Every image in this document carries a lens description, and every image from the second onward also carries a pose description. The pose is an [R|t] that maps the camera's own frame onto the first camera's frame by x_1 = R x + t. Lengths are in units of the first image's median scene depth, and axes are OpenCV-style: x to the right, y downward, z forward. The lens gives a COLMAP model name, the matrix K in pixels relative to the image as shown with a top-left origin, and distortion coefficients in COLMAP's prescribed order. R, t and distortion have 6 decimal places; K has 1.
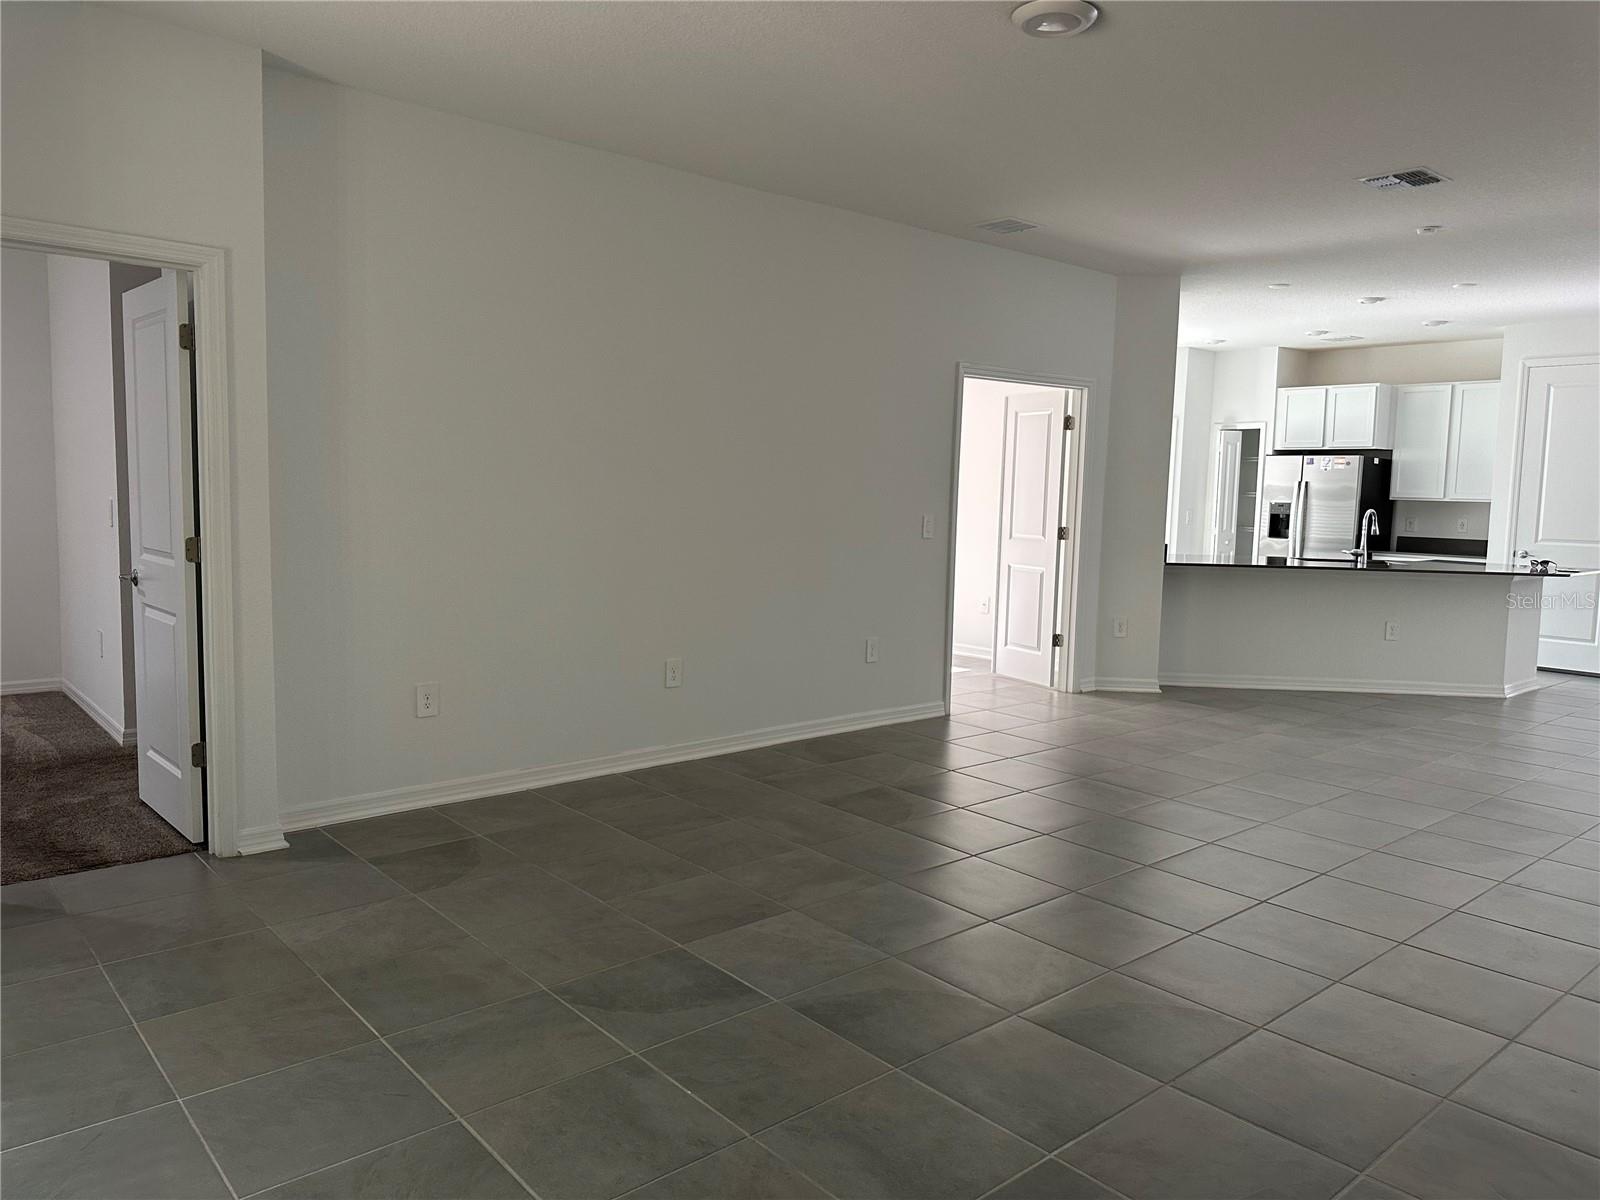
lens RADIAL K [[1132.4, 0, 800.0], [0, 1132.4, 600.0], [0, 0, 1]] dist [-0.025680, -0.004491]
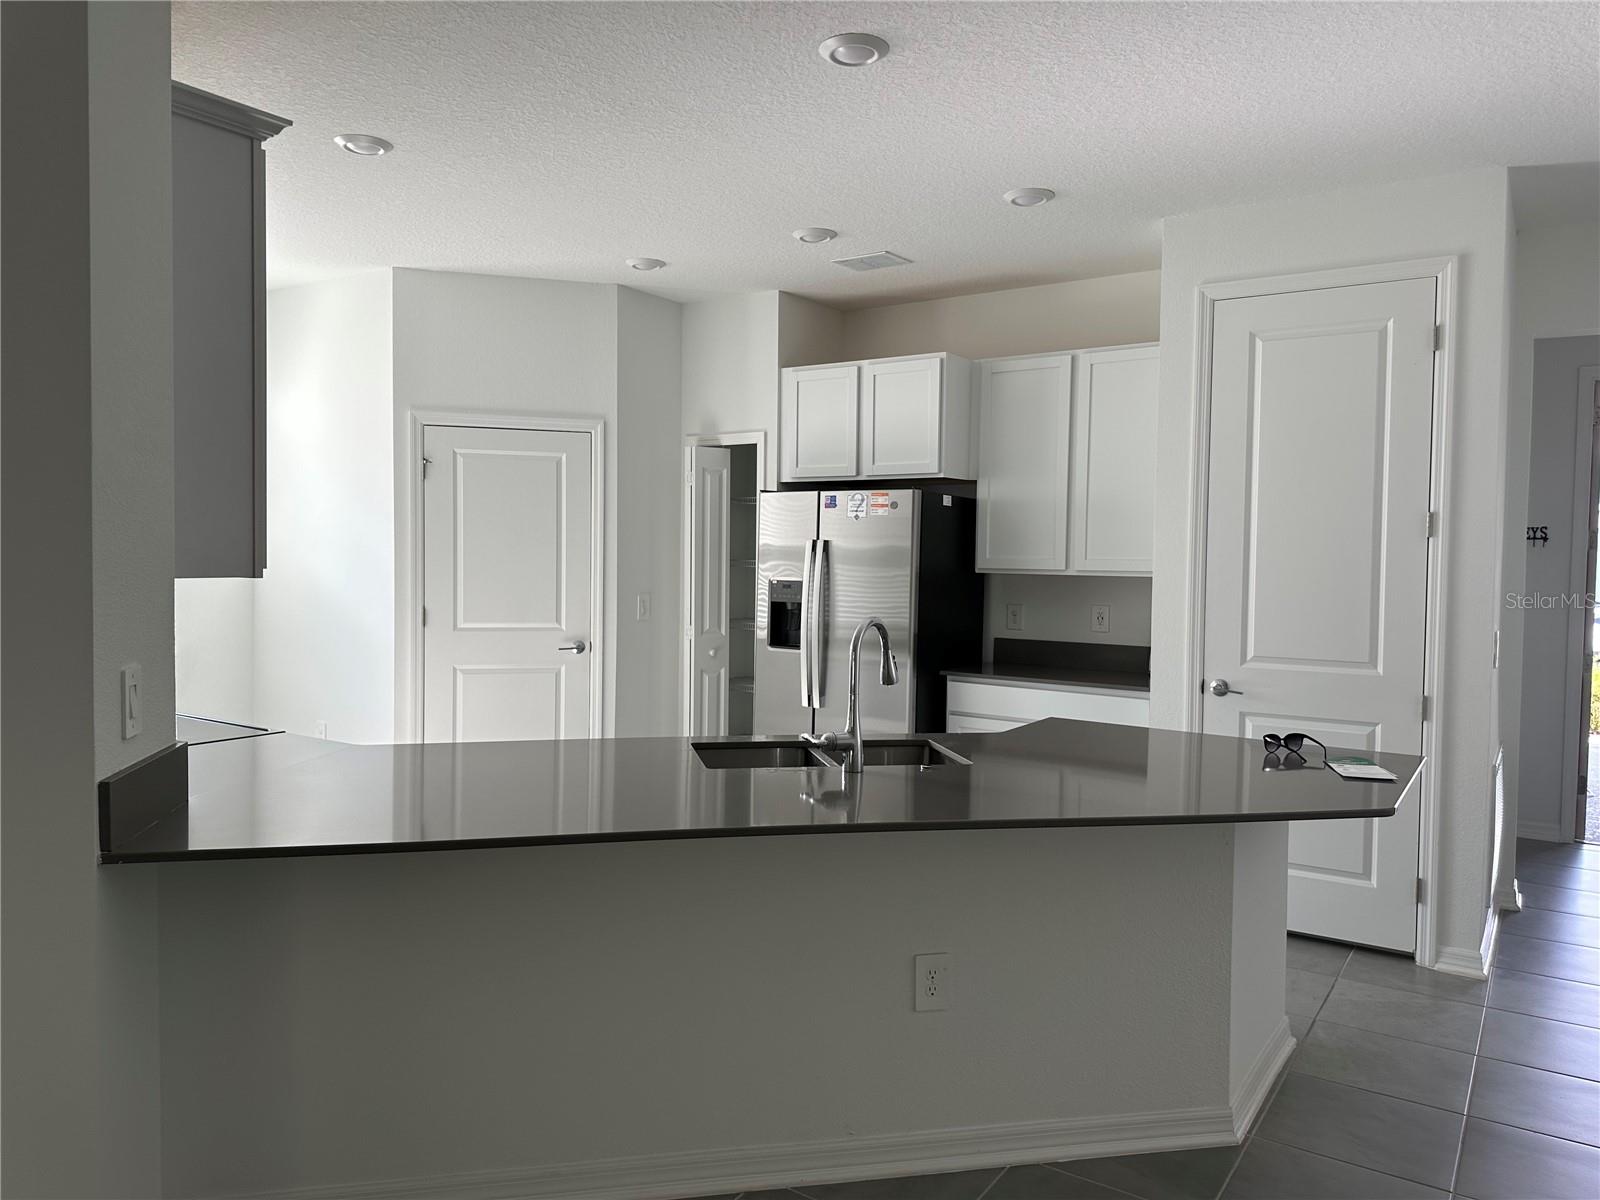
lens RADIAL K [[1132.4, 0, 800.0], [0, 1132.4, 600.0], [0, 0, 1]] dist [-0.025680, -0.004491]
pose [[0.962141, -0.023175, 0.271564, 0.296083], [0.036404, 0.998378, -0.043778, -0.055353], [-0.270109, 0.052007, 0.961424, 0.502754]]
